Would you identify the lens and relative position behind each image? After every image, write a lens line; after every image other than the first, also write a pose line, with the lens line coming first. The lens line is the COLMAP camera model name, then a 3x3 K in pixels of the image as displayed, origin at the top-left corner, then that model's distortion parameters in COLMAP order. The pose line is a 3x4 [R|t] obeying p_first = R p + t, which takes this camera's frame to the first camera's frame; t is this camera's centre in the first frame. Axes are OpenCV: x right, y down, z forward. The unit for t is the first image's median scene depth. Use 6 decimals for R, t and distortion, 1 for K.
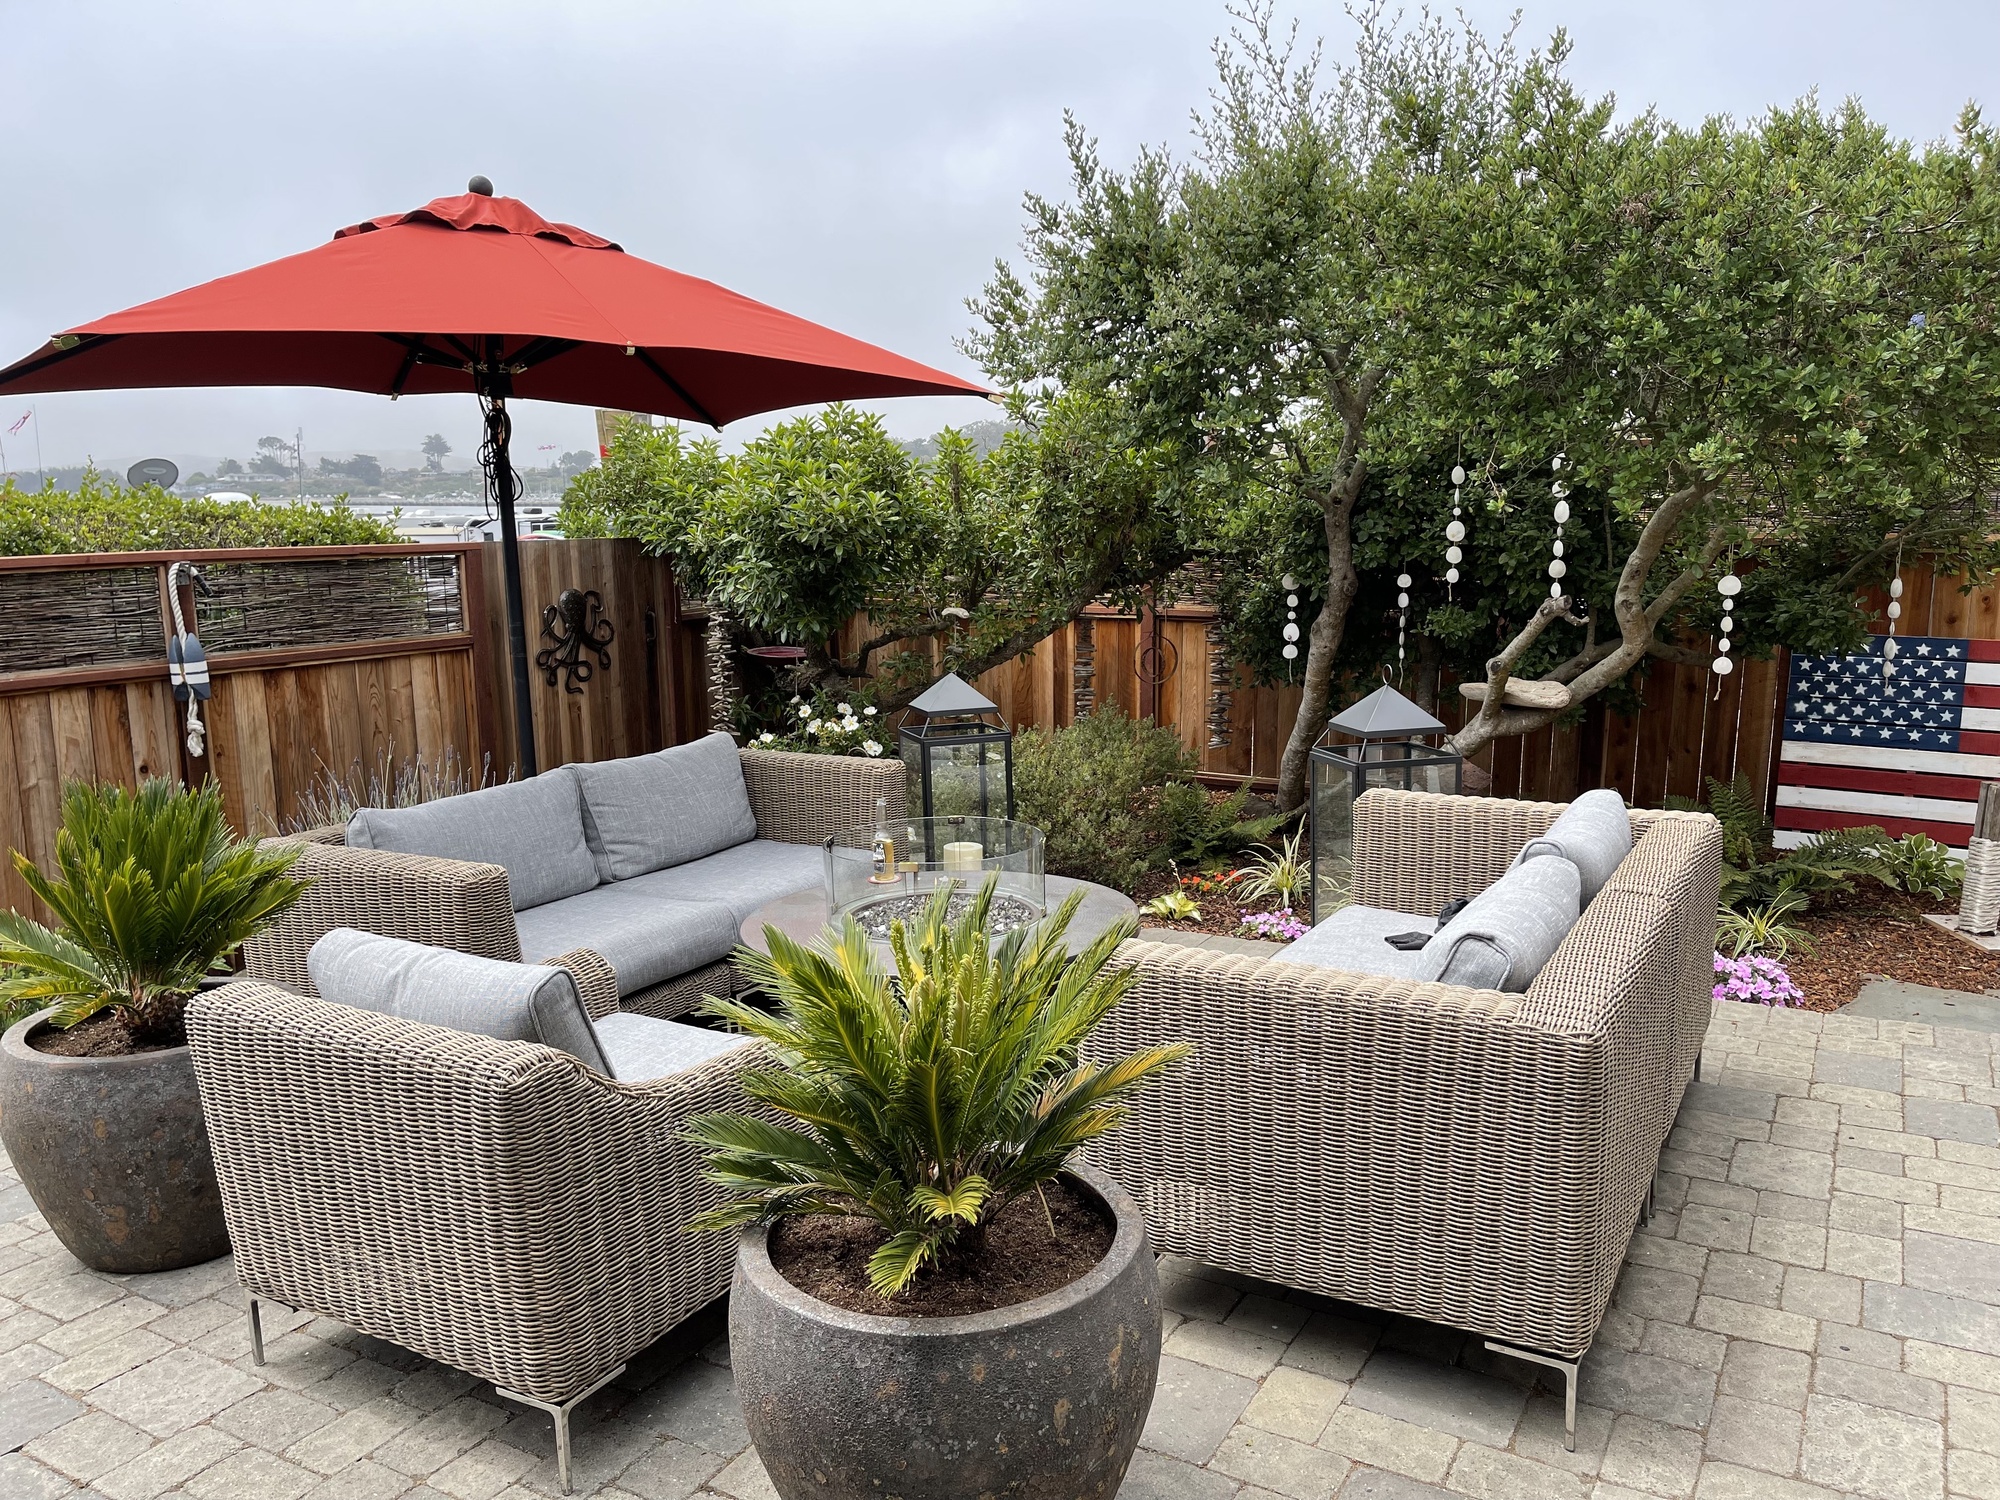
lens RADIAL K [[1493.7, 0, 1032.1], [0, 1493.7, 742.6], [0, 0, 1]] dist [0.059761, -0.052863]
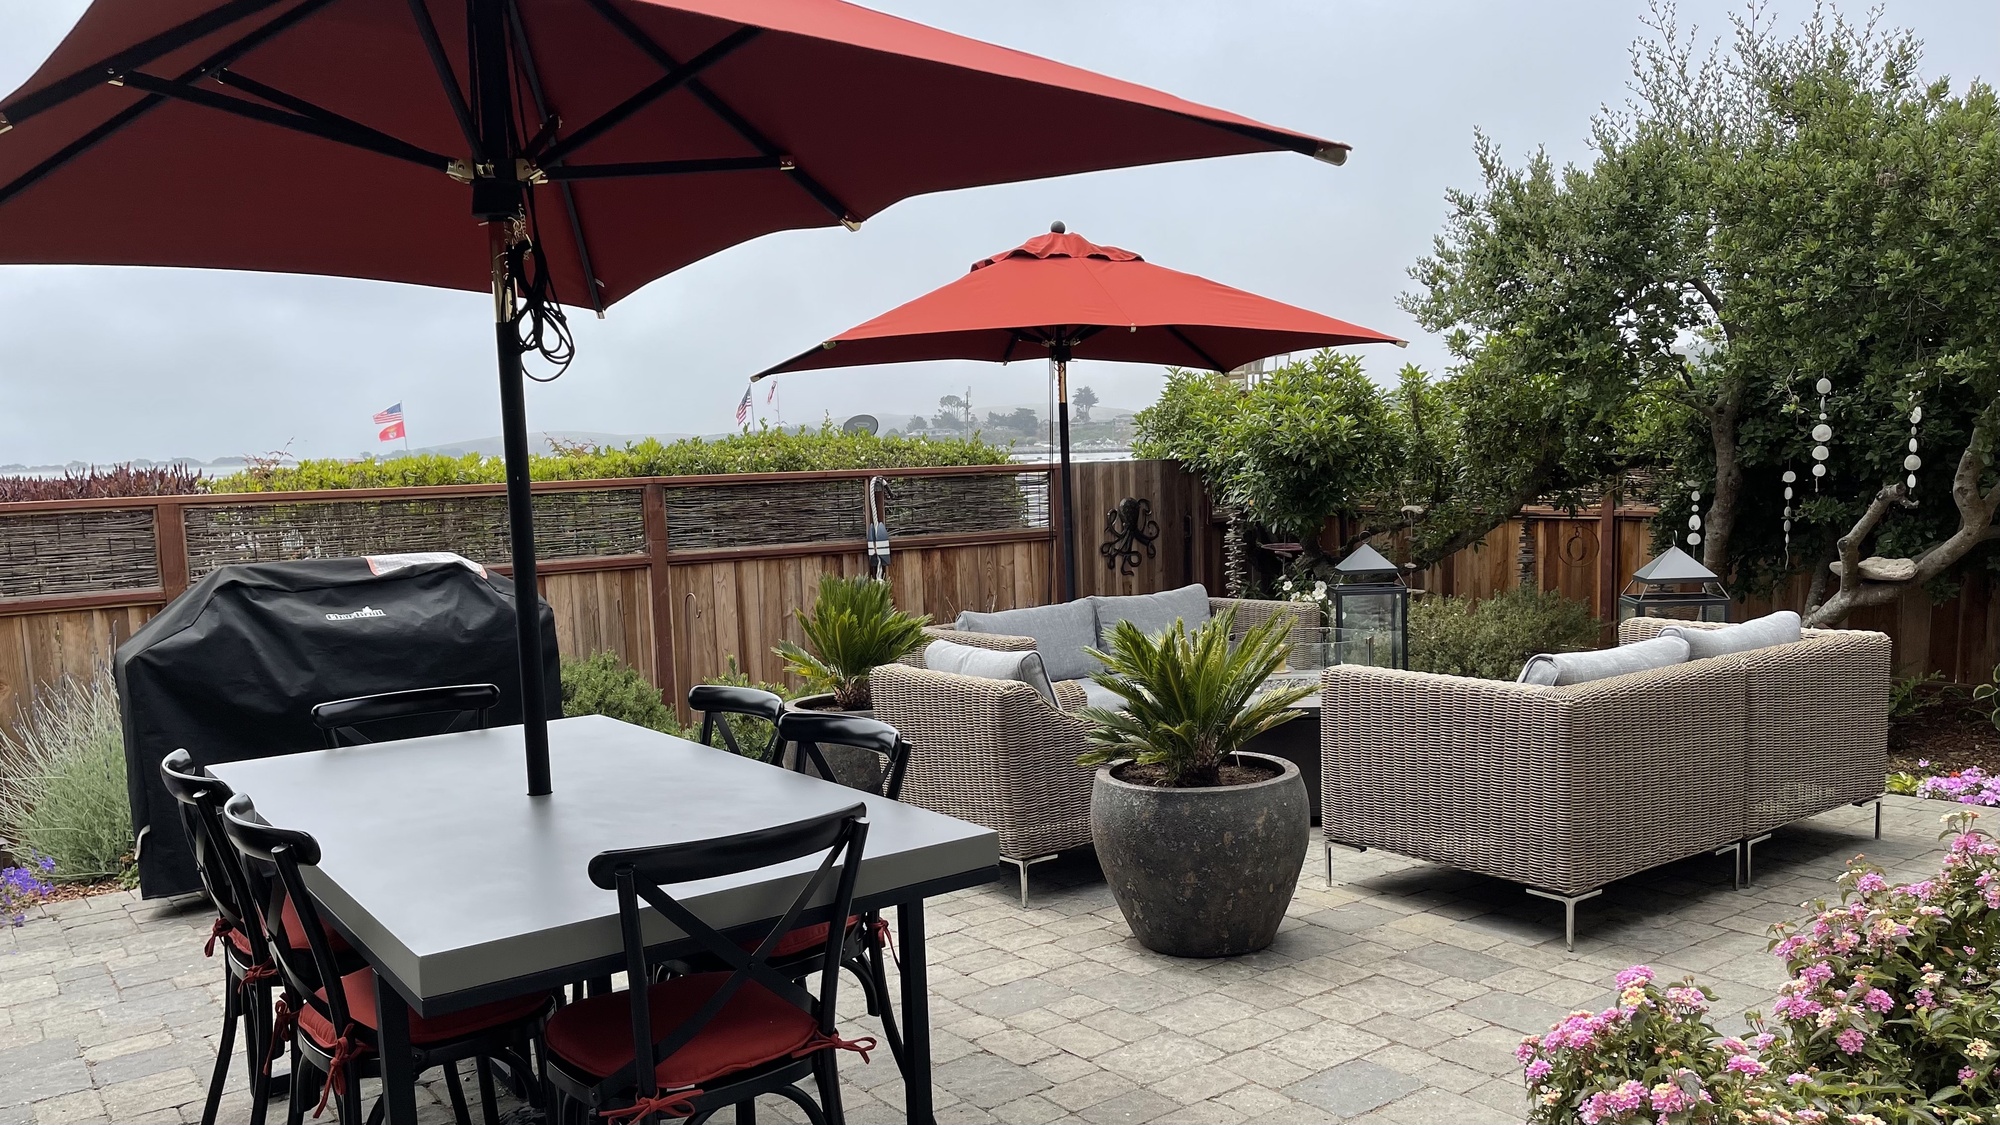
lens RADIAL K [[1550.1, 0, 998.1], [0, 1550.1, 552.9], [0, 0, 1]] dist [0.030975, -0.023905]
pose [[0.908981, 0.006642, -0.416785, 0.205930], [-0.043535, 0.995918, -0.079075, 0.077759], [0.414559, 0.090022, 0.905559, -0.367318]]
